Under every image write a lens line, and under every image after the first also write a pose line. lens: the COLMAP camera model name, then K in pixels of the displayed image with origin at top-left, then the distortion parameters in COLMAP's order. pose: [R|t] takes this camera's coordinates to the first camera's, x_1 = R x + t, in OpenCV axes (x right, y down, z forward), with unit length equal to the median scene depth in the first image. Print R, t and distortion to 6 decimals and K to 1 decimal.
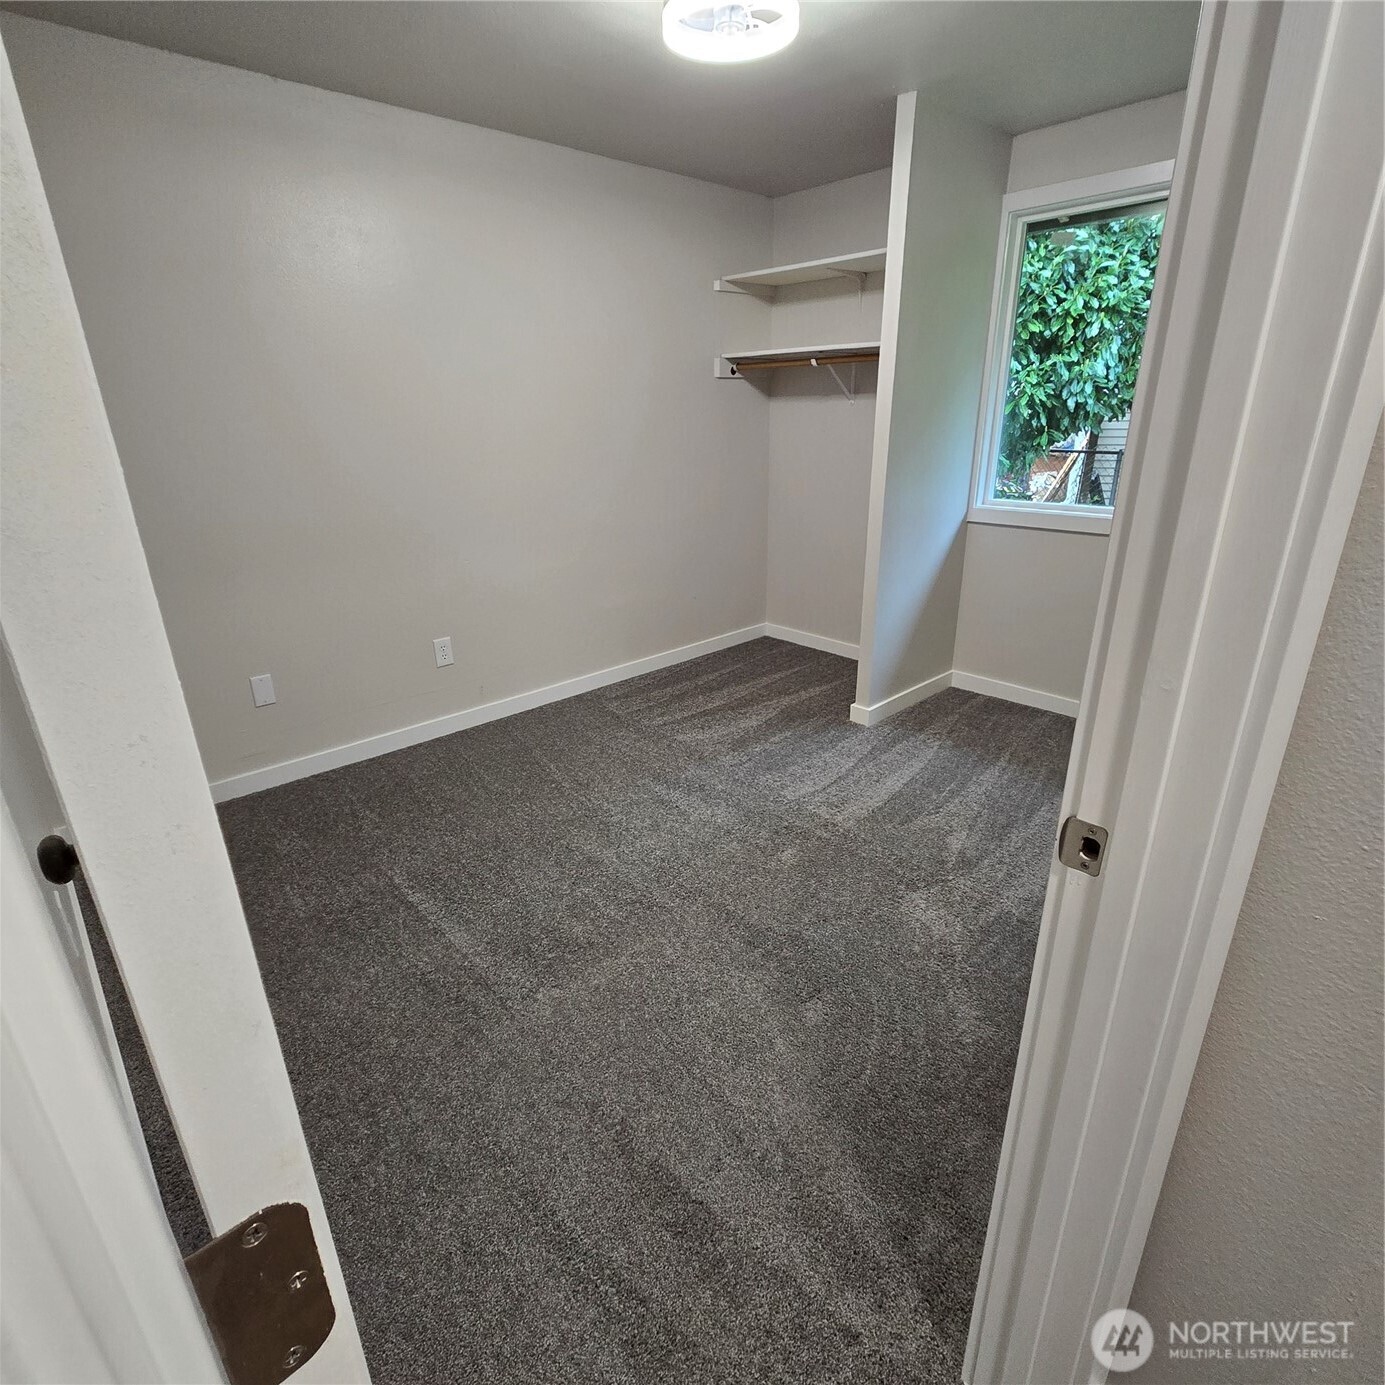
lens RADIAL K [[751.4, 0, 692.5], [0, 751.4, 692.5], [0, 0, 1]] dist [0.001127, 0.000601]
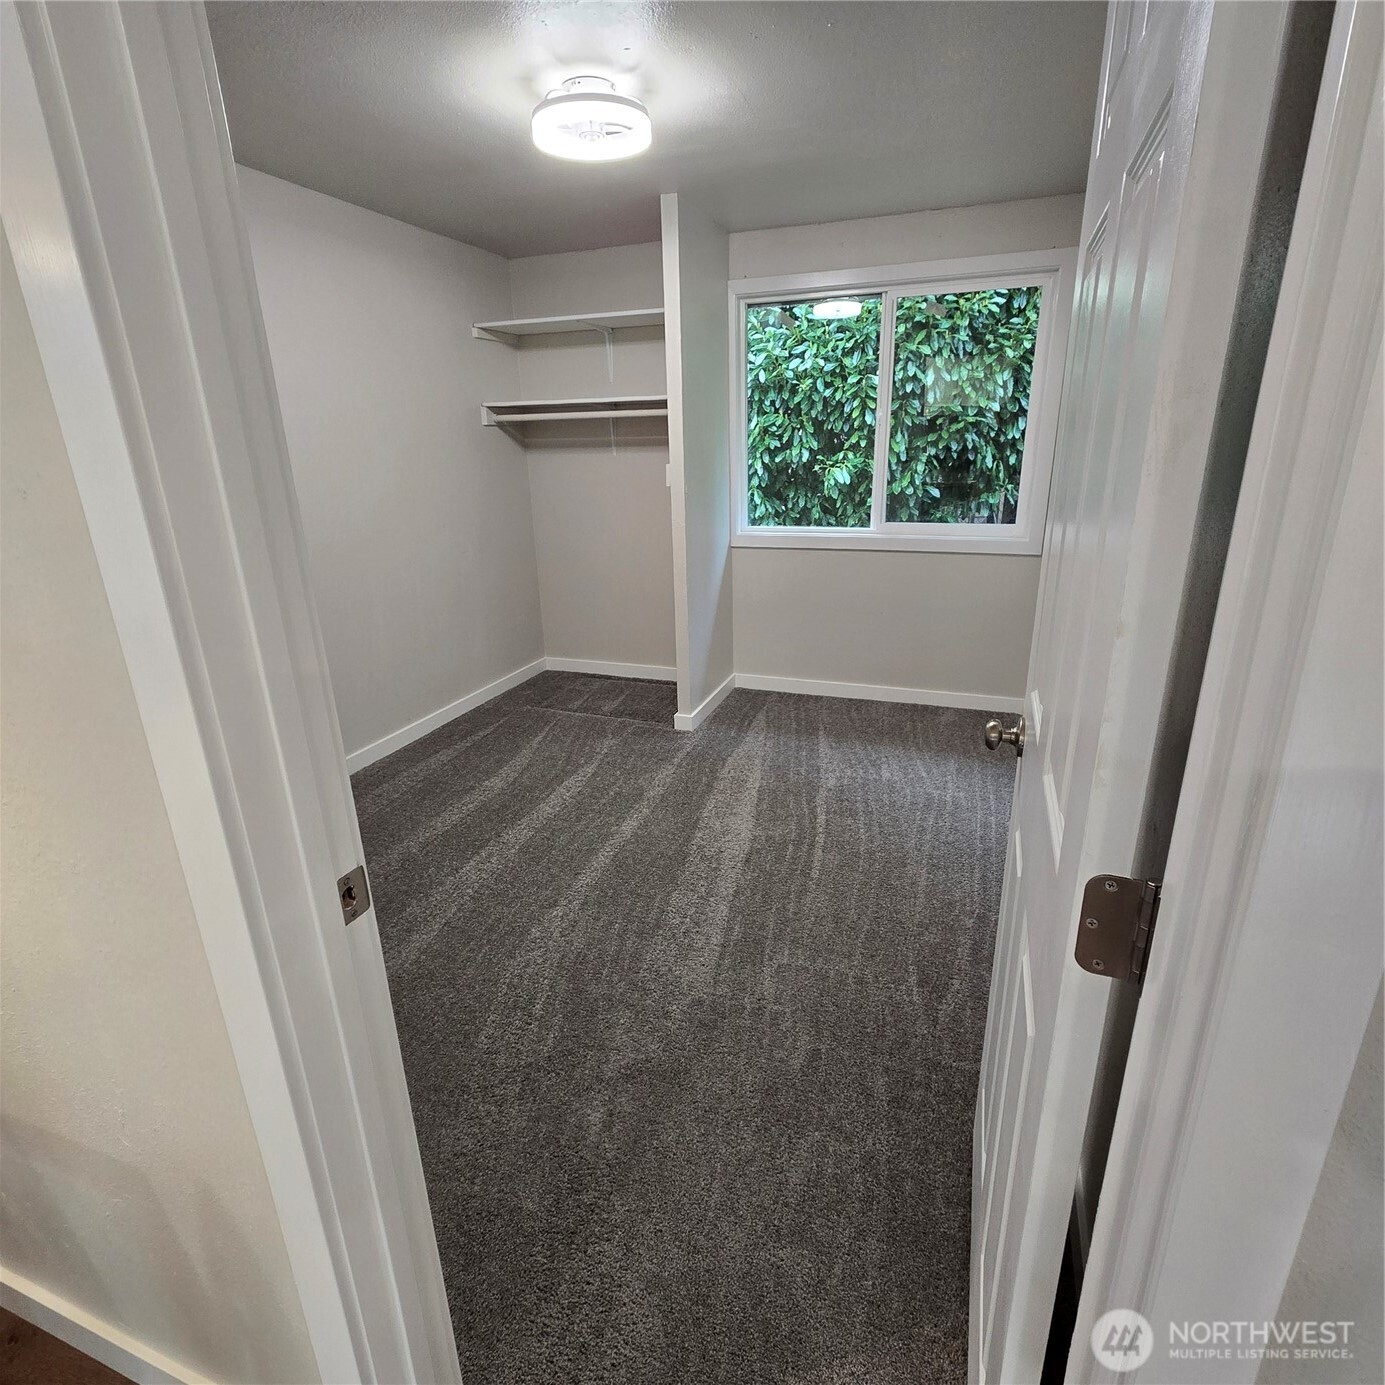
lens RADIAL K [[754.2, 0, 692.5], [0, 754.2, 692.5], [0, 0, 1]] dist [0.035343, 0.000089]
pose [[0.891626, -0.153097, 0.426104, -0.229775], [0.171458, 0.985180, -0.004807, -0.006748], [-0.419053, 0.077345, 0.904662, -0.031212]]
